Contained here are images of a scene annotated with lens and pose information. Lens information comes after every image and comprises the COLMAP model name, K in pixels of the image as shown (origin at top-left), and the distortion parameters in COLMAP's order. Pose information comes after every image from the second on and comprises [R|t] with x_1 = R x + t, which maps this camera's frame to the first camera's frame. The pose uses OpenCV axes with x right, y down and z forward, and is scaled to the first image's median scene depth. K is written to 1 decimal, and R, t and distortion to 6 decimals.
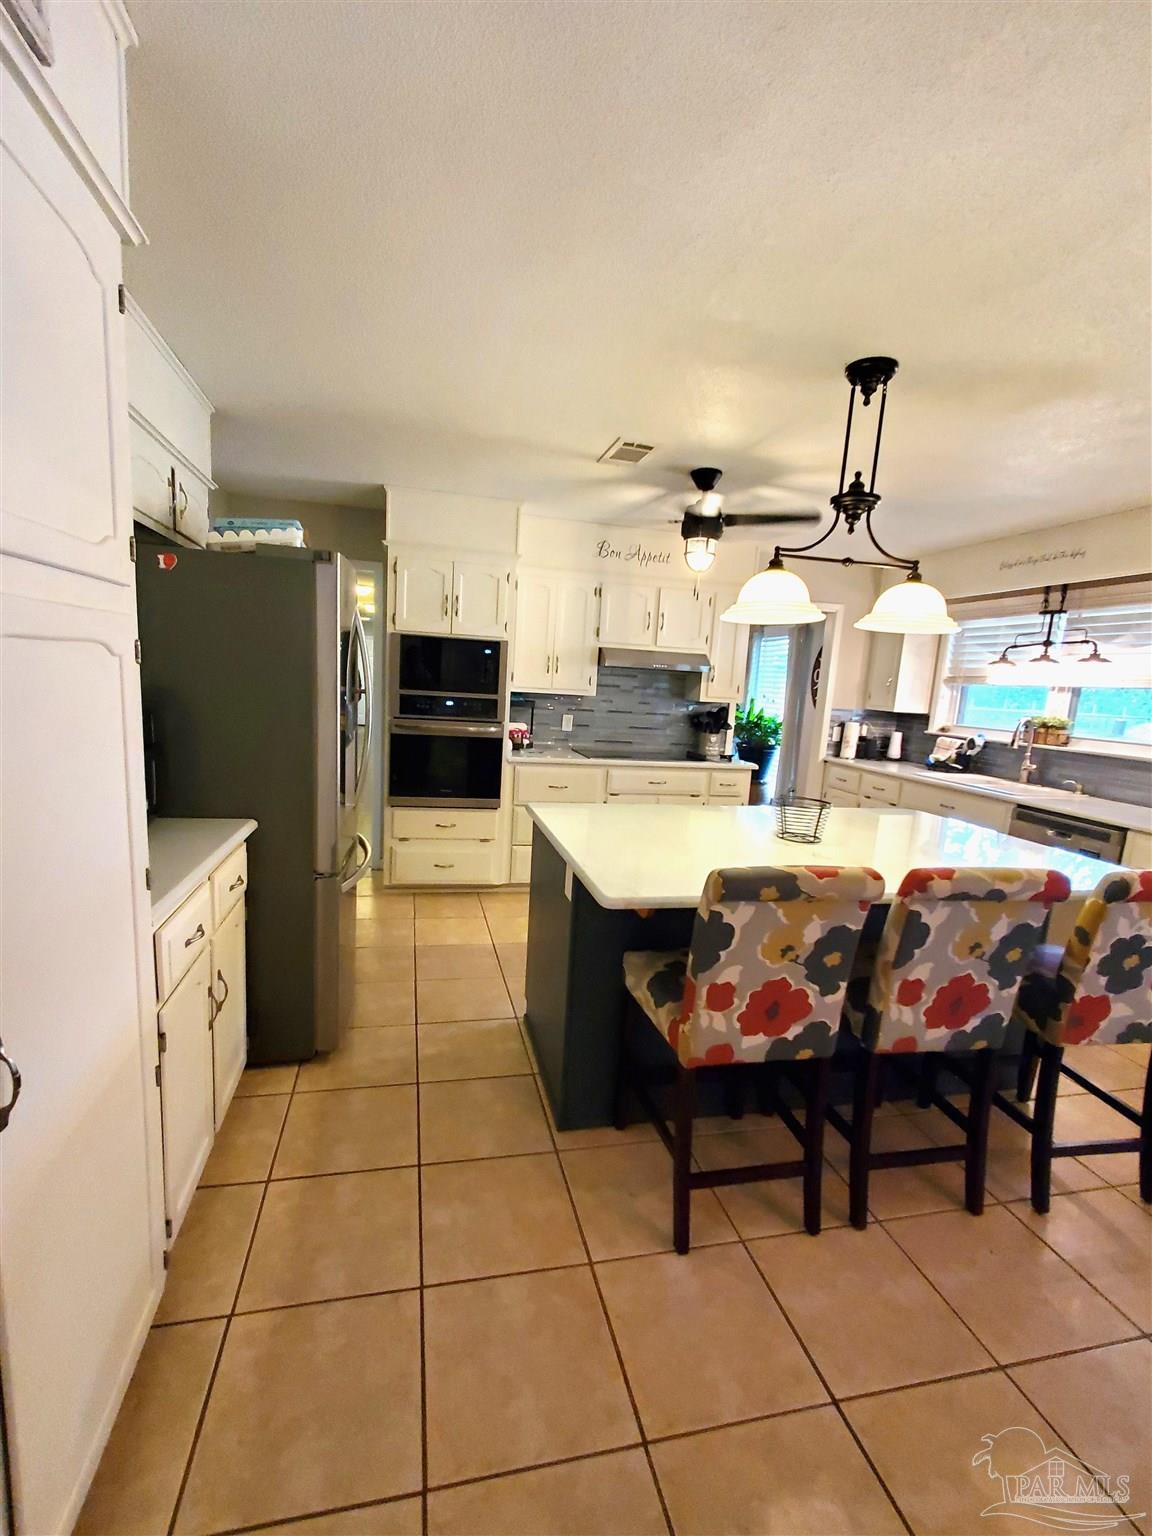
lens RADIAL K [[674.3, 0, 571.1], [0, 674.3, 789.8], [0, 0, 1]] dist [0.001162, -0.000123]
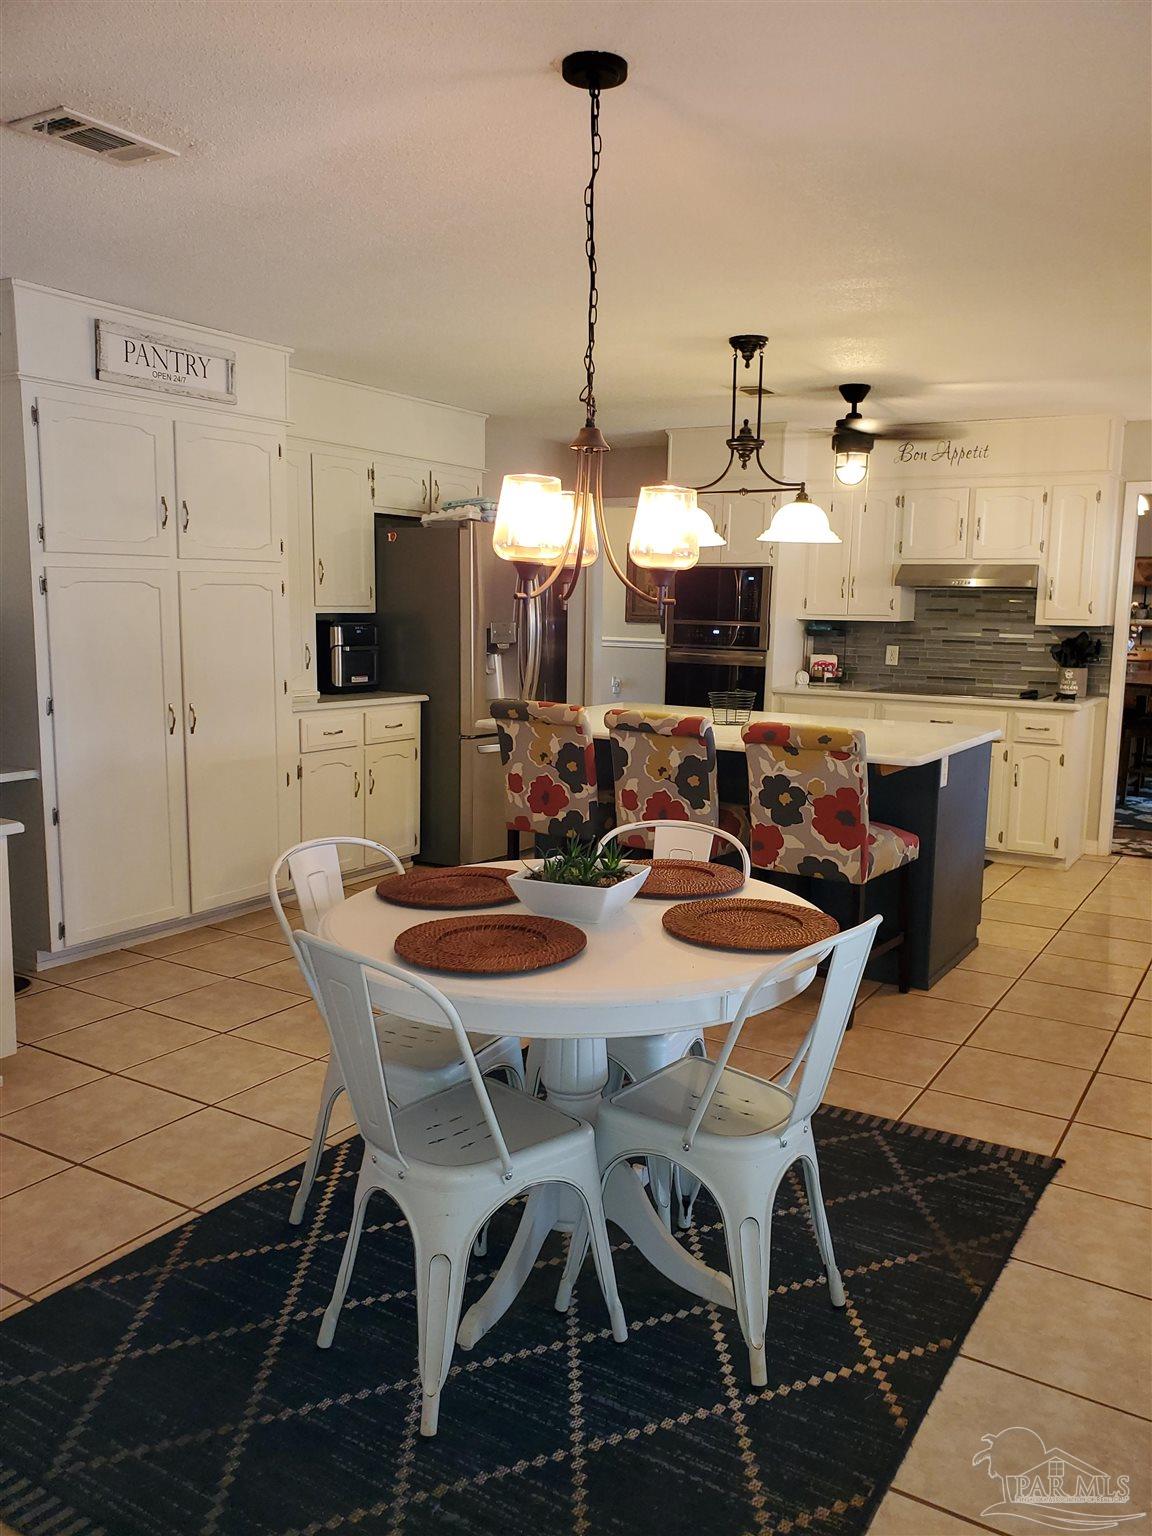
lens RADIAL K [[1176.3, 0, 612.7], [0, 1176.3, 770.5], [0, 0, 1]] dist [0.030921, -0.011580]
pose [[0.720374, 0.056438, -0.691286, 2.315231], [-0.090439, 0.995818, -0.012944, 0.285095], [0.687665, 0.071843, 0.722465, -0.891539]]
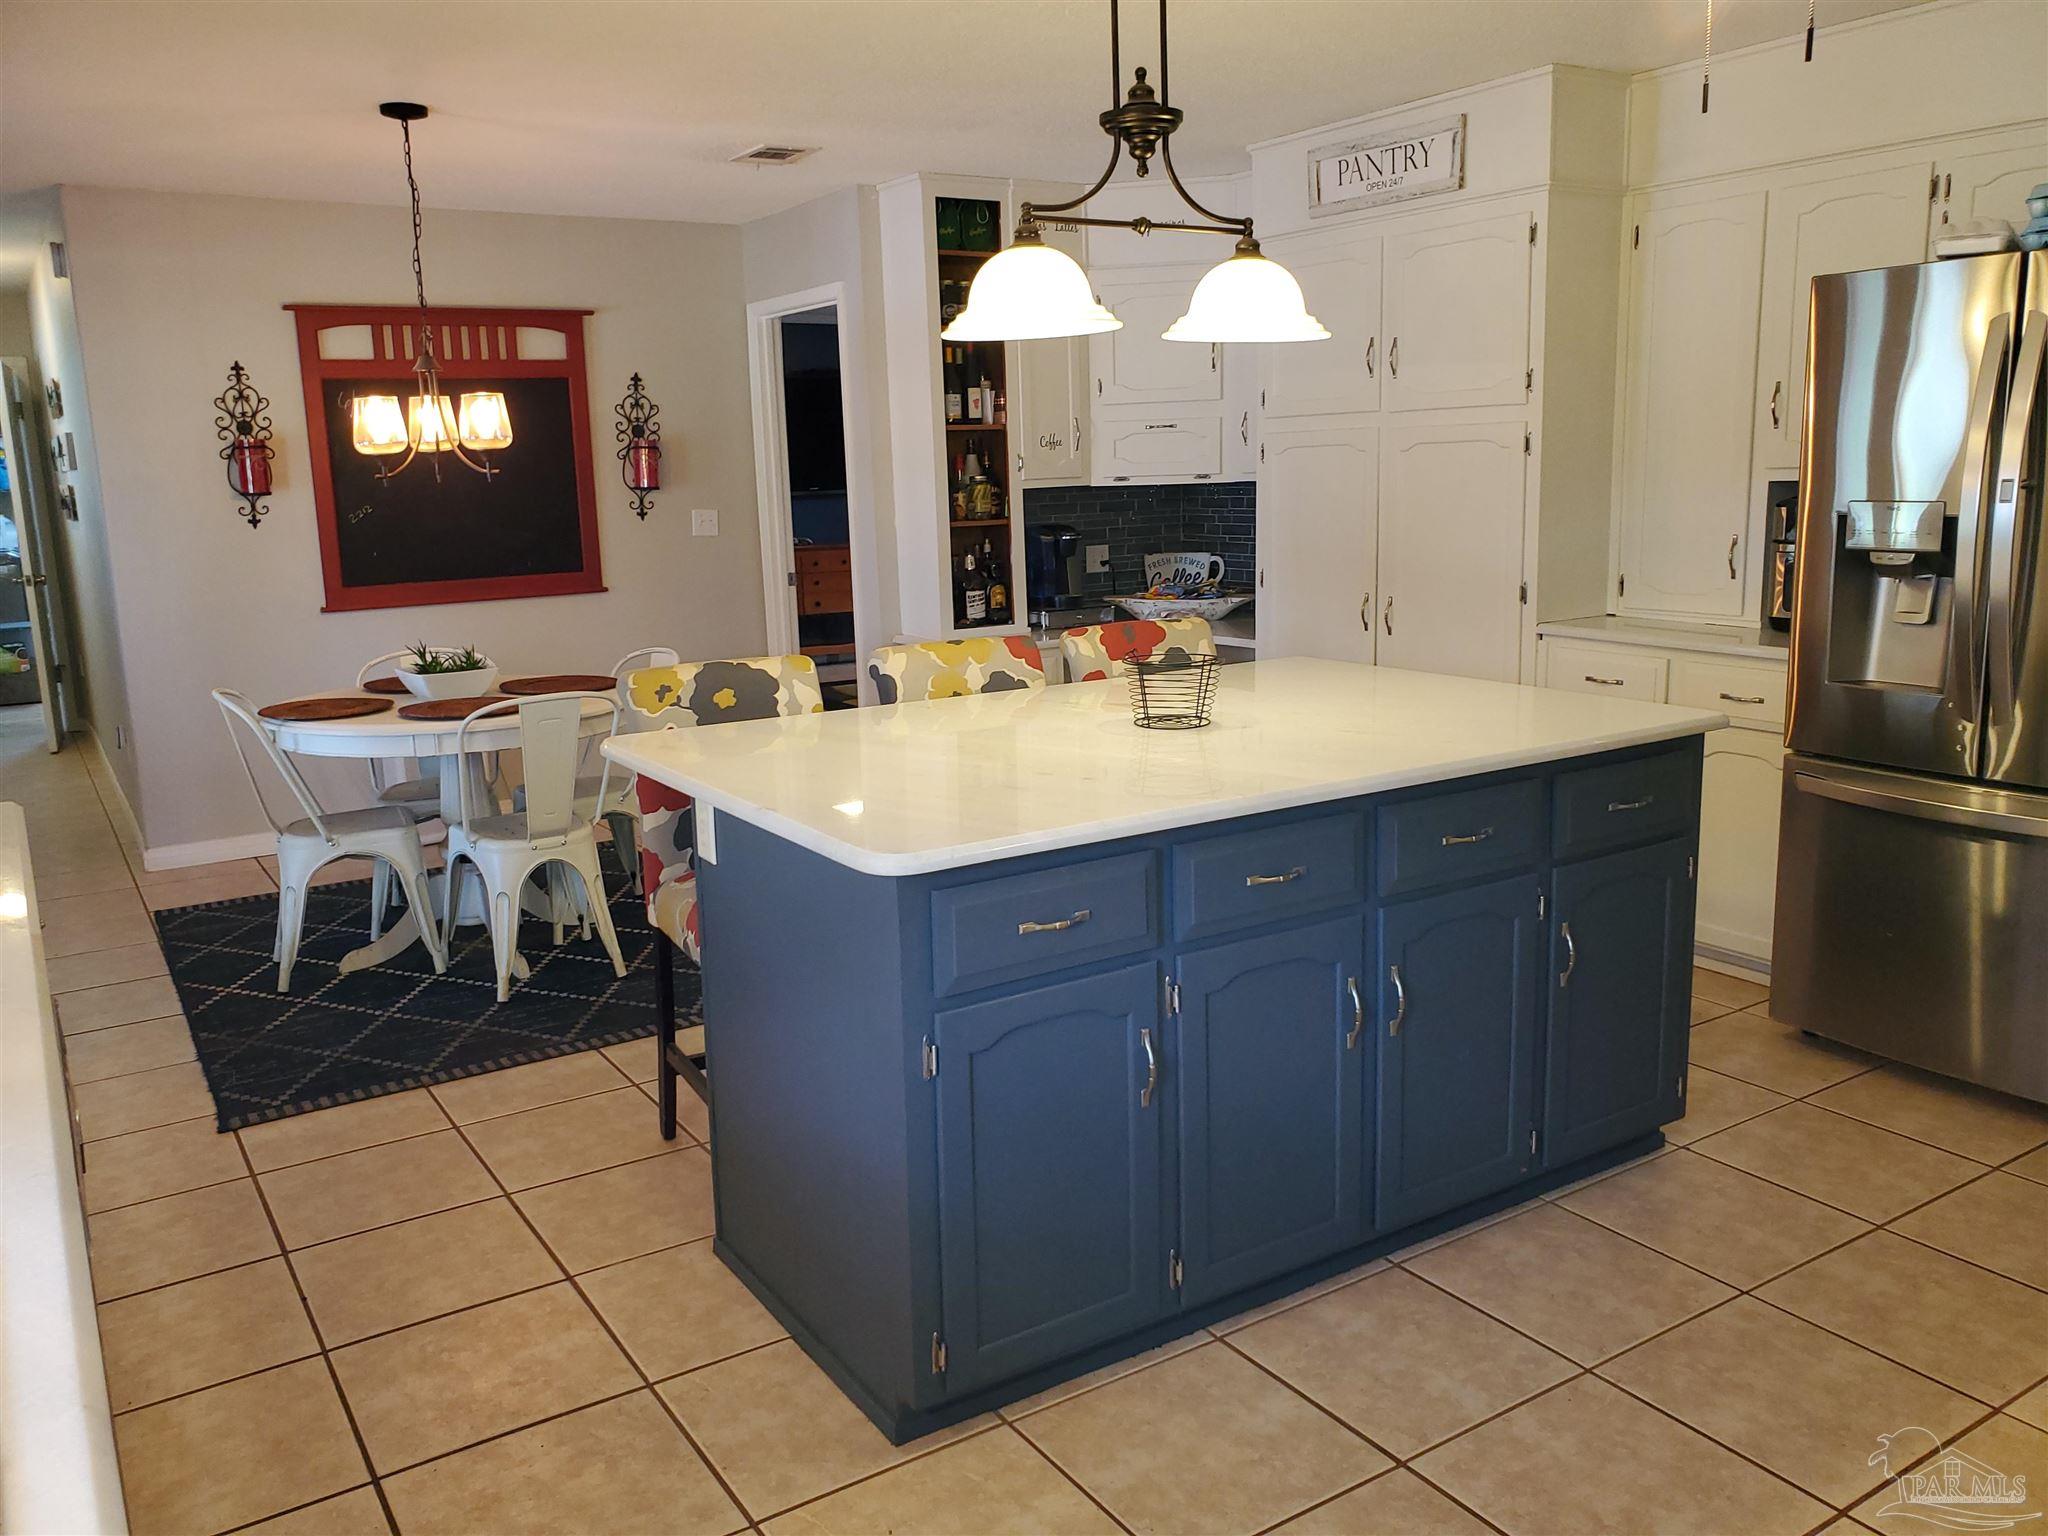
lens RADIAL K [[1606.9, 0, 1087.0], [0, 1606.9, 765.9], [0, 0, 1]] dist [0.012401, 0.005540]
pose [[-0.930938, 0.037274, -0.363270, 1.277306], [-0.087514, 0.943017, 0.321030, -0.453191], [0.354536, 0.330650, -0.874628, 3.072709]]
